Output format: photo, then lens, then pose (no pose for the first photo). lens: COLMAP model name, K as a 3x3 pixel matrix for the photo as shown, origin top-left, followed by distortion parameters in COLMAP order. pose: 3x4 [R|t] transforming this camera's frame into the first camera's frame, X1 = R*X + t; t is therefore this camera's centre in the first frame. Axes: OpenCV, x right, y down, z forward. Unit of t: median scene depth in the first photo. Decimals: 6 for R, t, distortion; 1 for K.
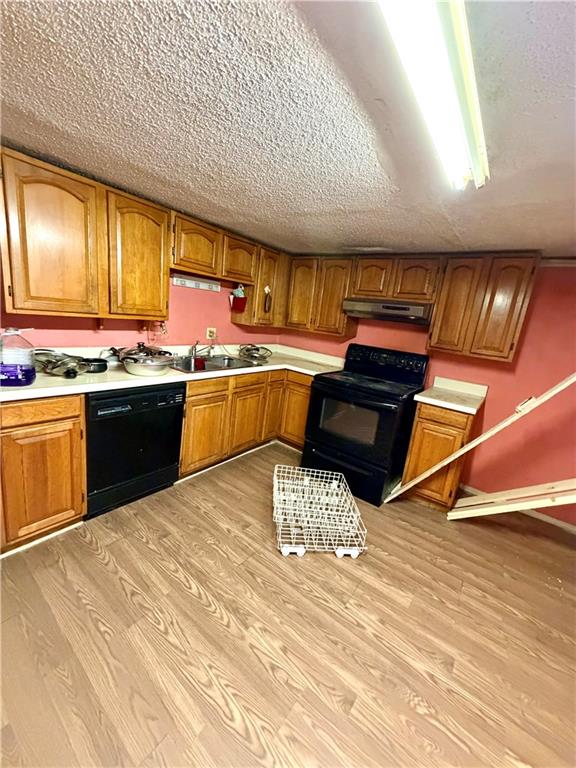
lens RADIAL K [[306.8, 0, 289.0], [0, 306.8, 383.1], [0, 0, 1]] dist [-0.002485, 0.000524]
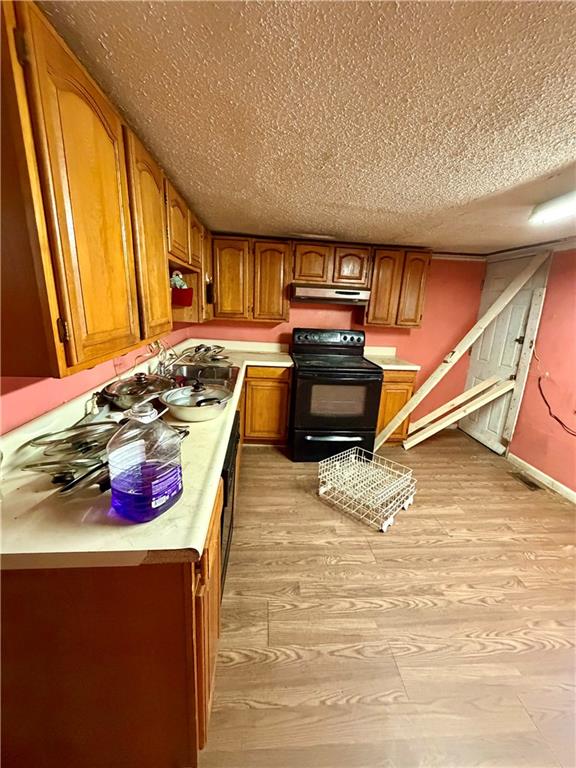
lens RADIAL K [[306.8, 0, 287.6], [0, 306.8, 383.2], [0, 0, 1]] dist [-0.002485, 0.000524]
pose [[0.751430, -0.244734, 0.612746, -0.855885], [0.182382, 0.969526, 0.163573, -0.213758], [-0.634105, -0.011160, 0.773166, 0.379608]]
